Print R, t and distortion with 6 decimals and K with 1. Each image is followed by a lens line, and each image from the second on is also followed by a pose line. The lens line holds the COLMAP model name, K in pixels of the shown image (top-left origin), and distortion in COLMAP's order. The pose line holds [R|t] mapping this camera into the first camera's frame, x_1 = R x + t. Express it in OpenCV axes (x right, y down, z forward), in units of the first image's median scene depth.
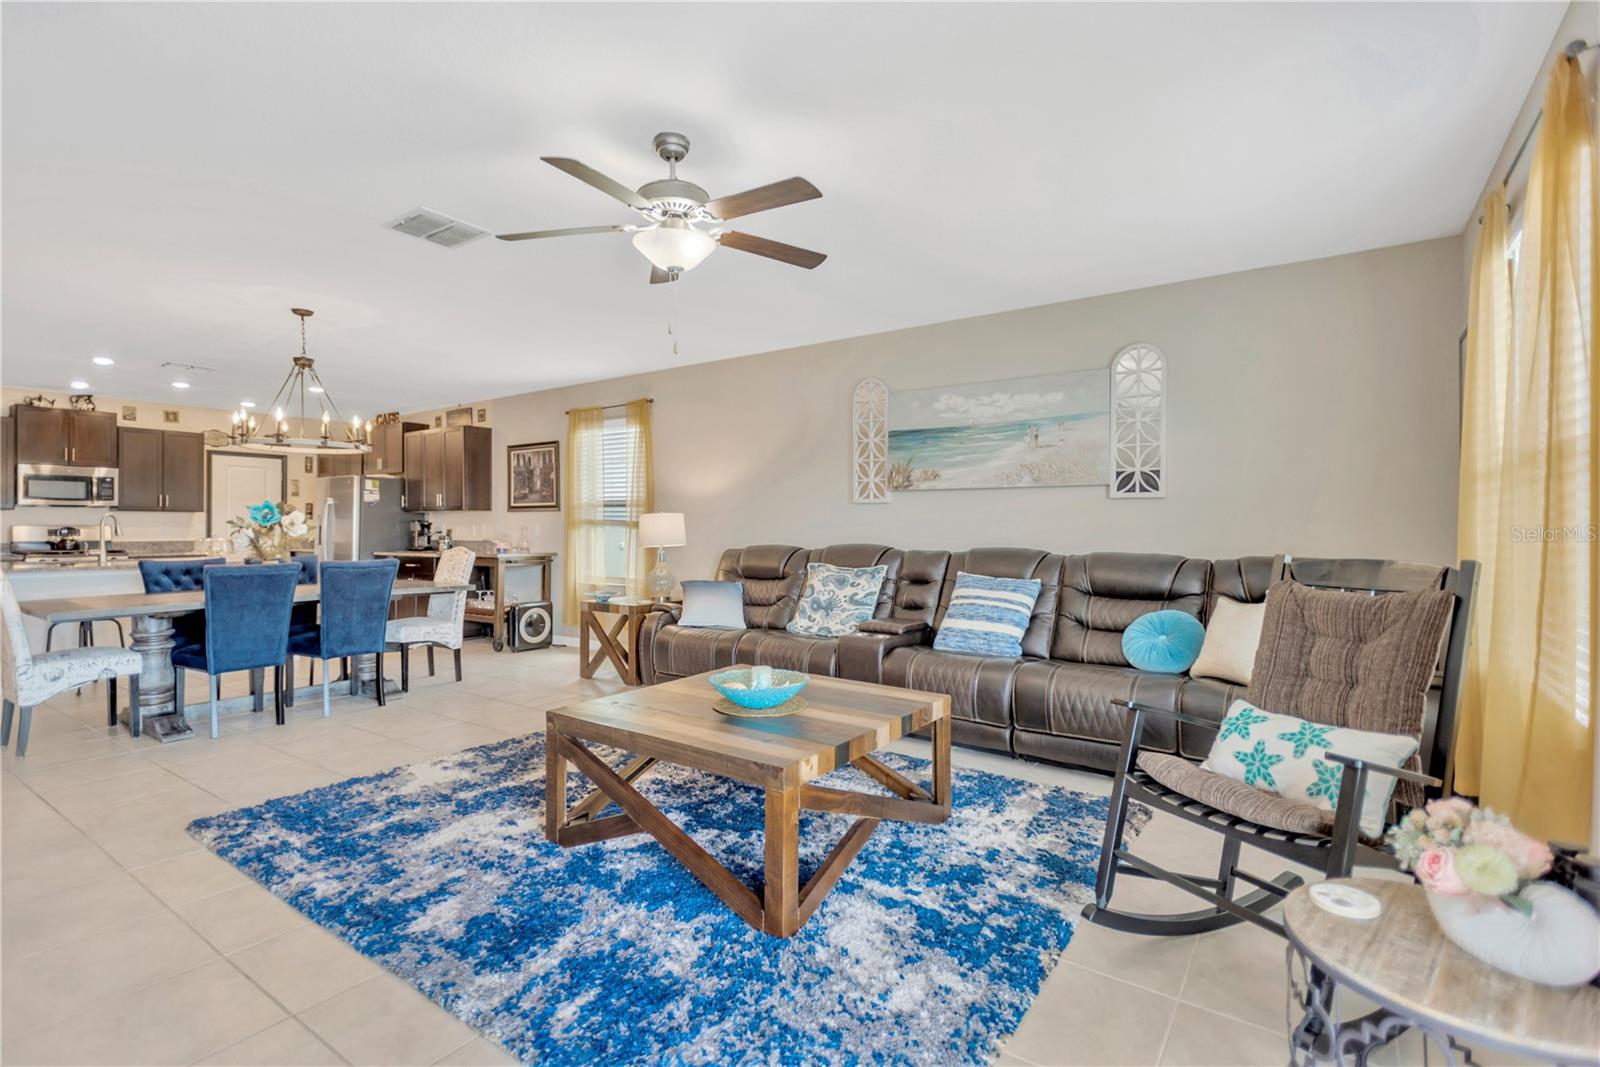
lens RADIAL K [[740.2, 0, 789.7], [0, 740.2, 521.9], [0, 0, 1]] dist [0.030460, -0.012728]
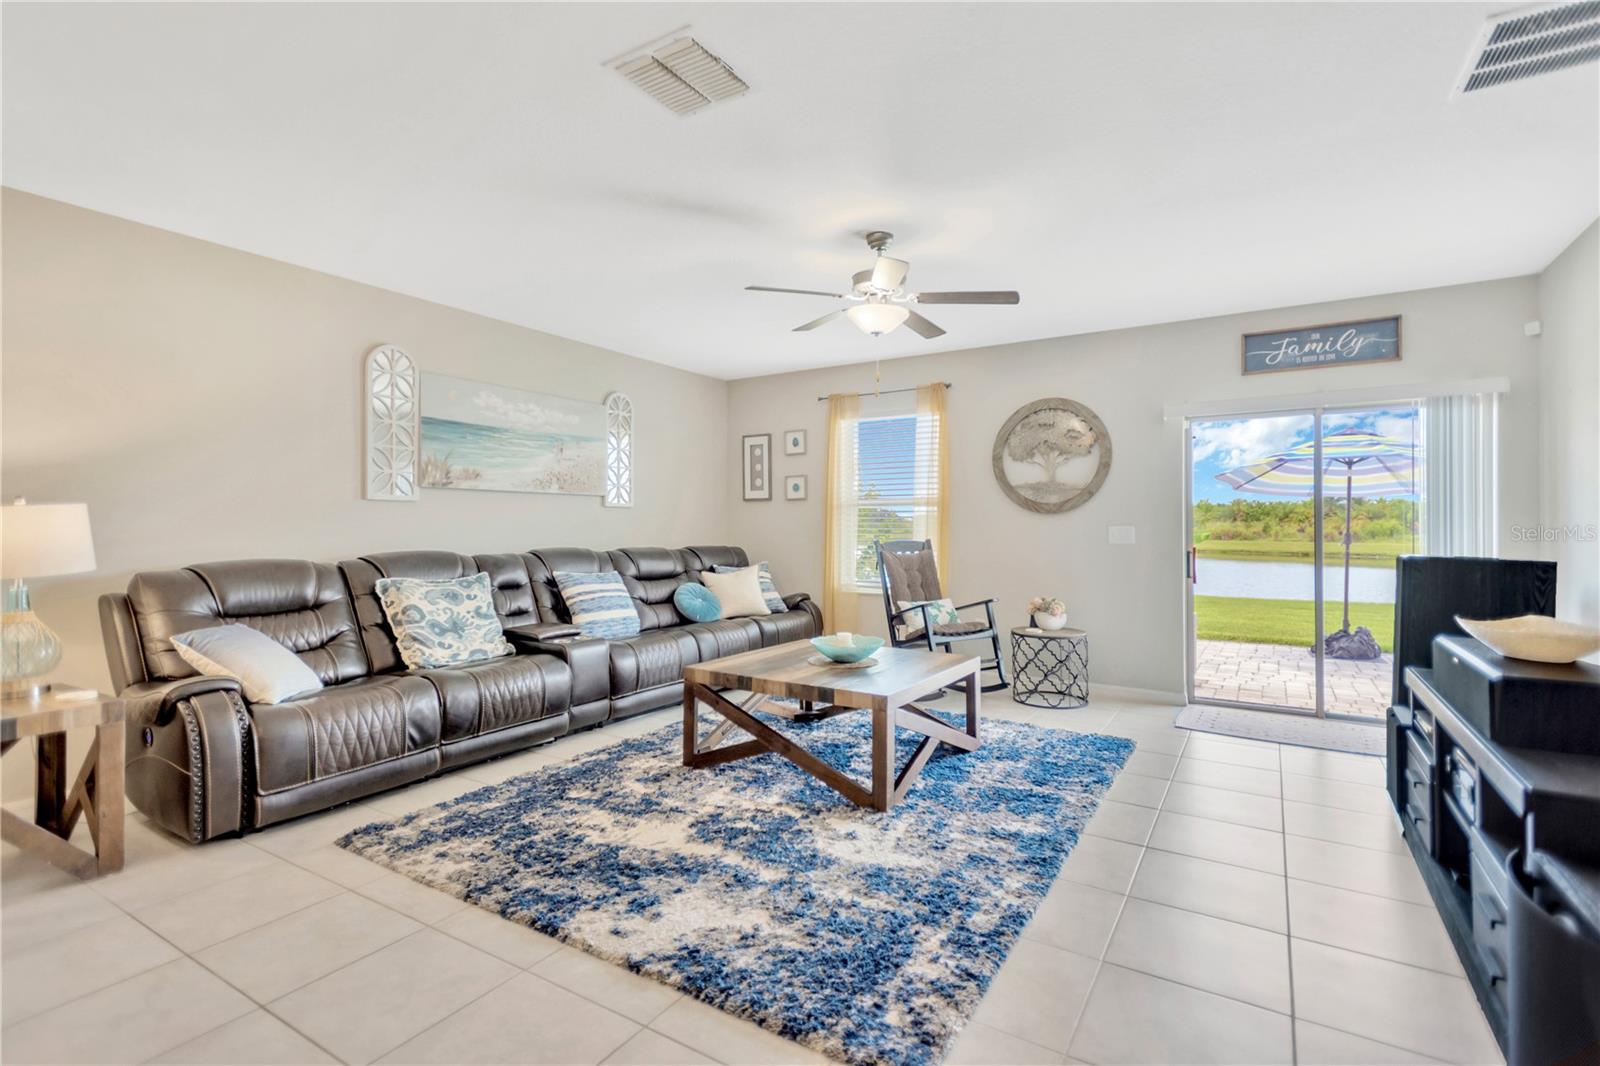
lens RADIAL K [[744.5, 0, 804.5], [0, 744.5, 525.7], [0, 0, 1]] dist [0.007195, -0.000116]
pose [[-0.060568, 0.000139, 0.998164, -0.773560], [-0.002958, 0.999996, -0.000318, 0.000833], [-0.998160, -0.002972, -0.060567, 0.646178]]
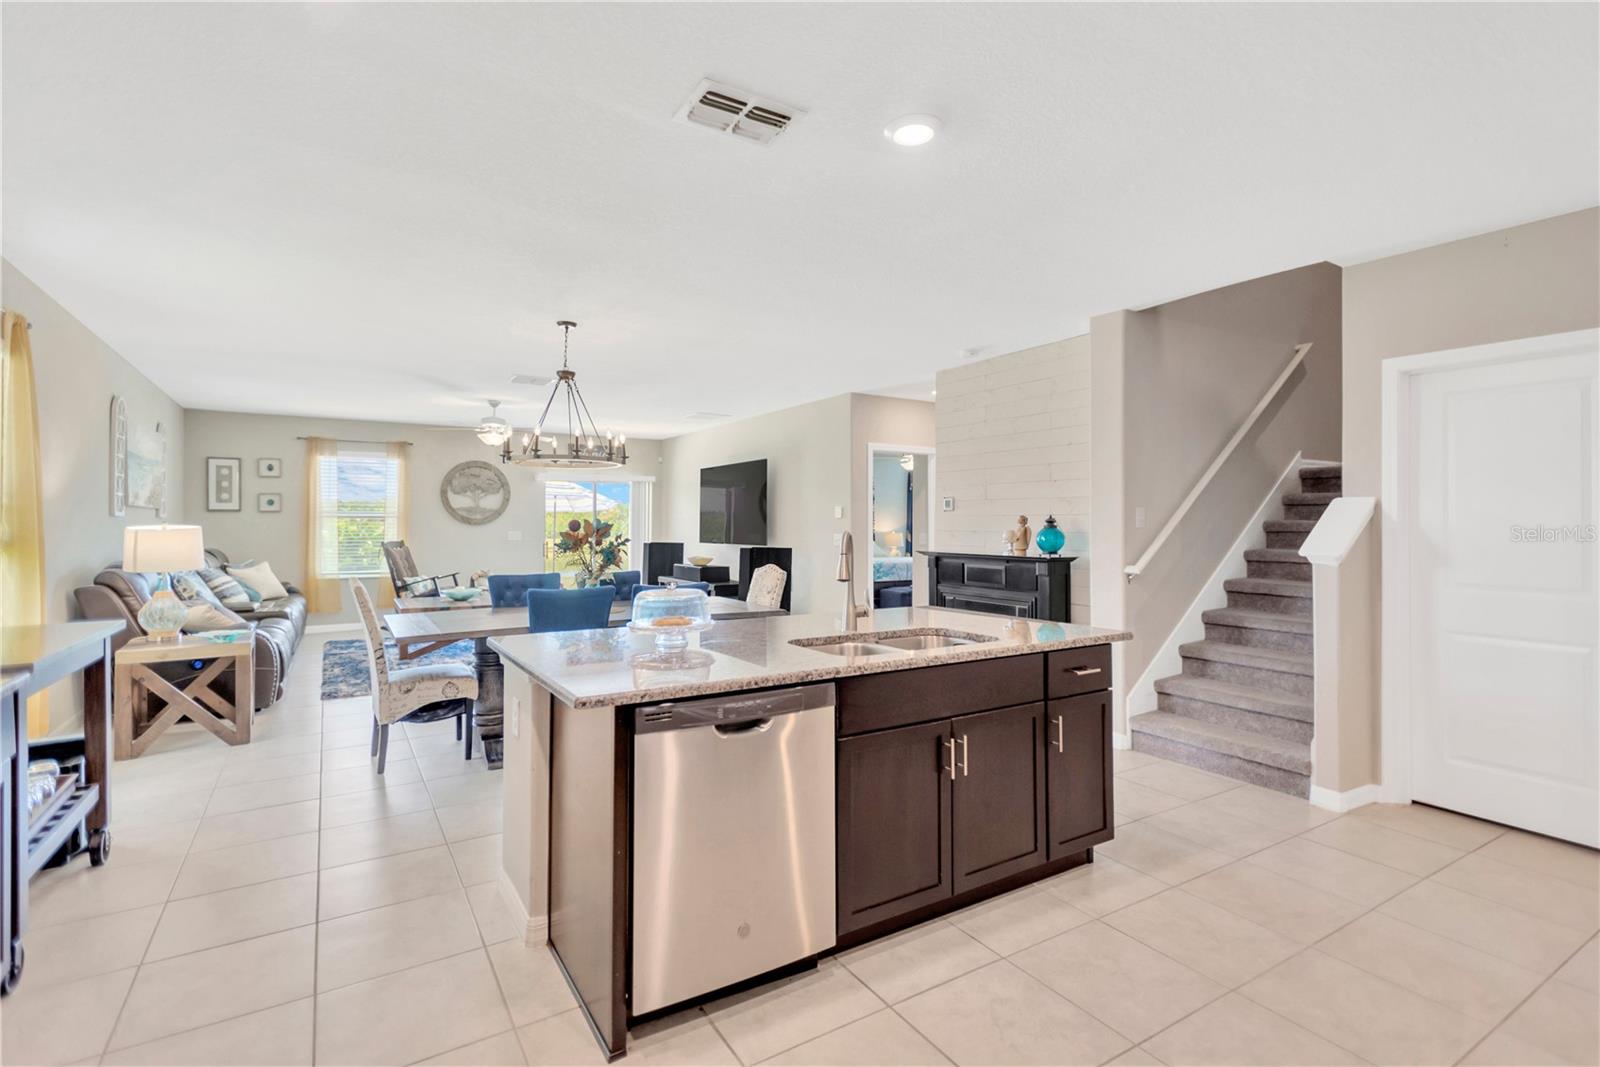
lens RADIAL K [[754.7, 0, 807.2], [0, 754.7, 515.7], [0, 0, 1]] dist [0.002125, -0.000083]
pose [[-0.925783, 0.001113, 0.378053, -1.268230], [-0.005055, 0.999870, -0.015322, -0.015481], [-0.378021, -0.016096, -0.925657, 1.726285]]
